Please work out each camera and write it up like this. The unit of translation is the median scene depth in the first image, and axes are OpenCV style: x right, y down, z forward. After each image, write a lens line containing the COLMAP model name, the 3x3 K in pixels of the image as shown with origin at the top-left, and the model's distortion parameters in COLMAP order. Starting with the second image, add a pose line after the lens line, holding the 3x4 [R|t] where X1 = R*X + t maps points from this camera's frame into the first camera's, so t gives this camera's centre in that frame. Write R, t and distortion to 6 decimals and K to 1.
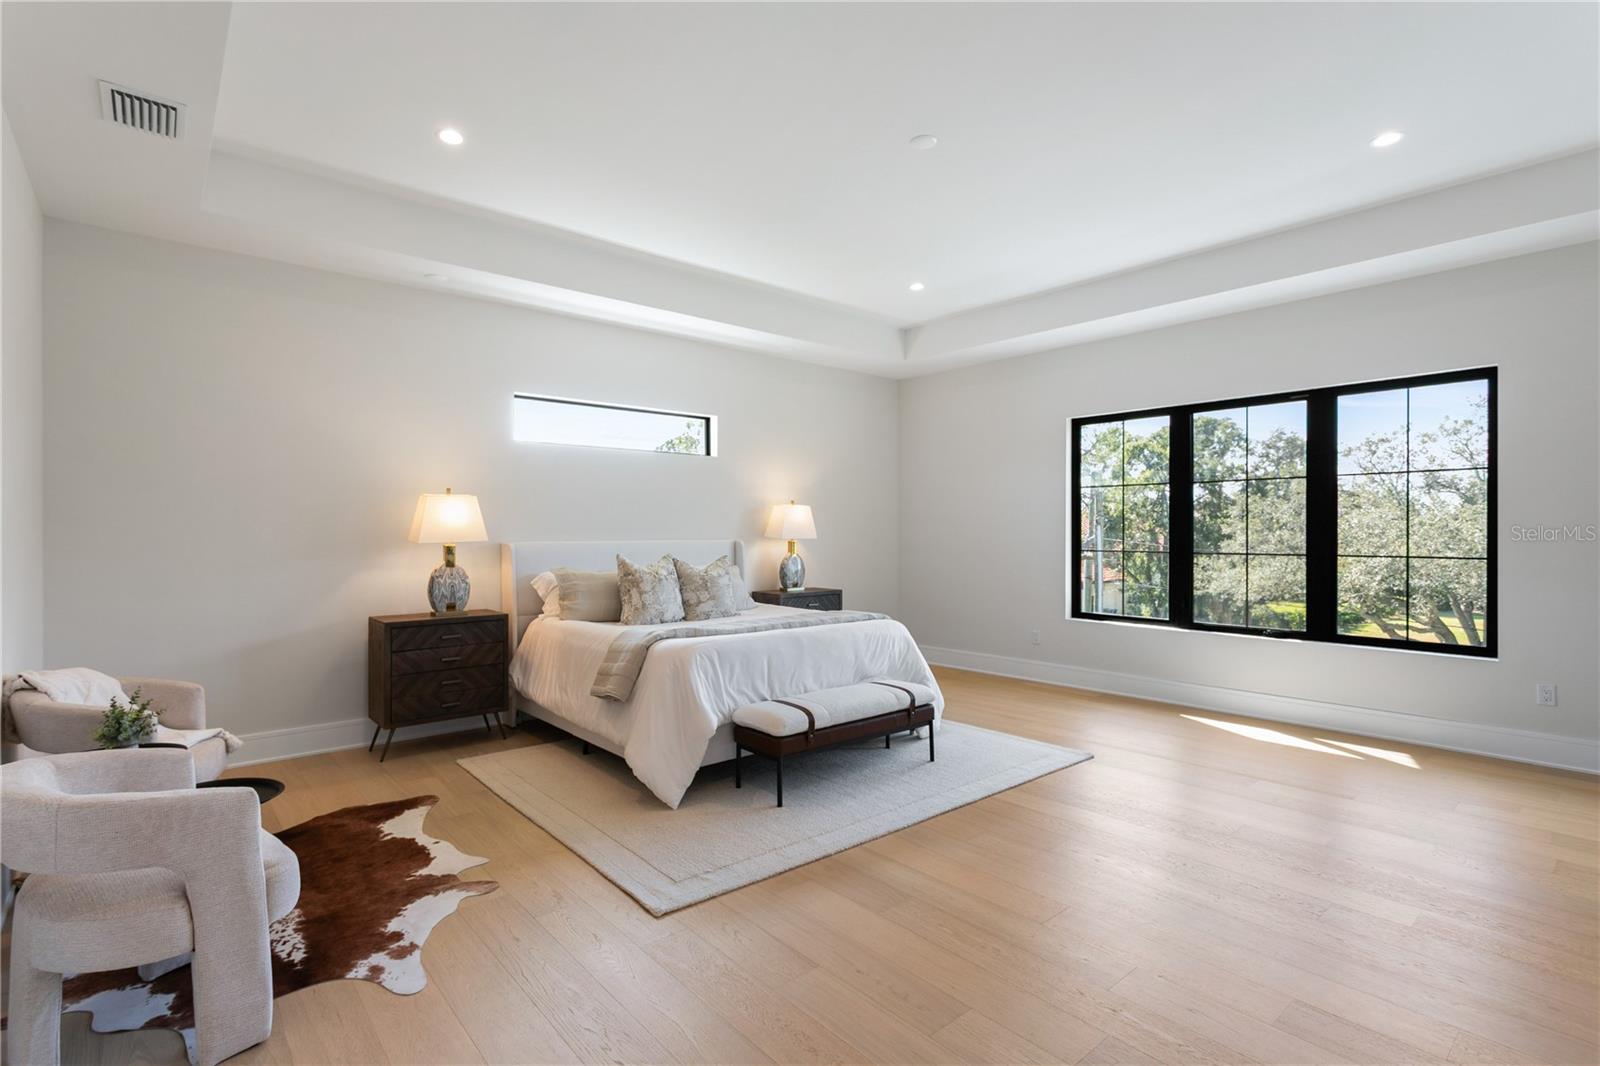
lens RADIAL K [[760.7, 0, 757.2], [0, 760.7, 540.7], [0, 0, 1]] dist [0.010060, 0.000314]
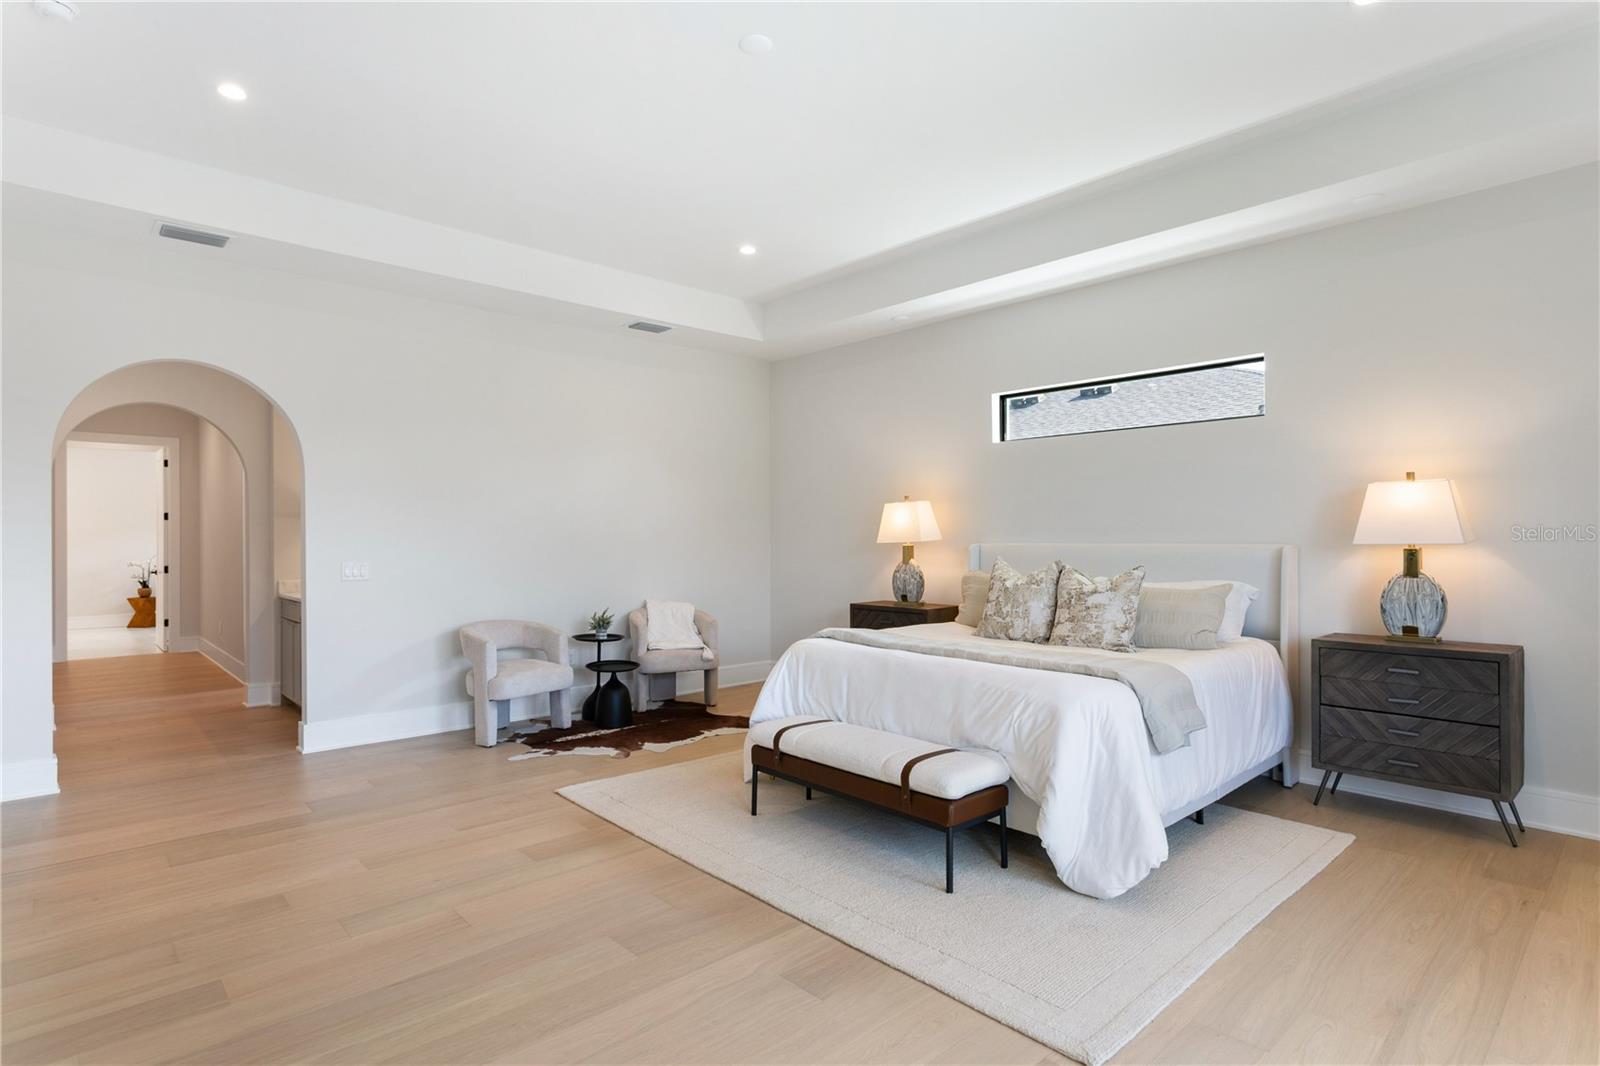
lens RADIAL K [[807.8, 0, 795.6], [0, 807.8, 536.3], [0, 0, 1]] dist [-0.011858, 0.006725]
pose [[0.058270, 0.000058, -0.998301, 0.819404], [-0.003280, 0.999995, -0.000134, -0.007105], [0.998295, 0.003282, 0.058270, 0.761852]]
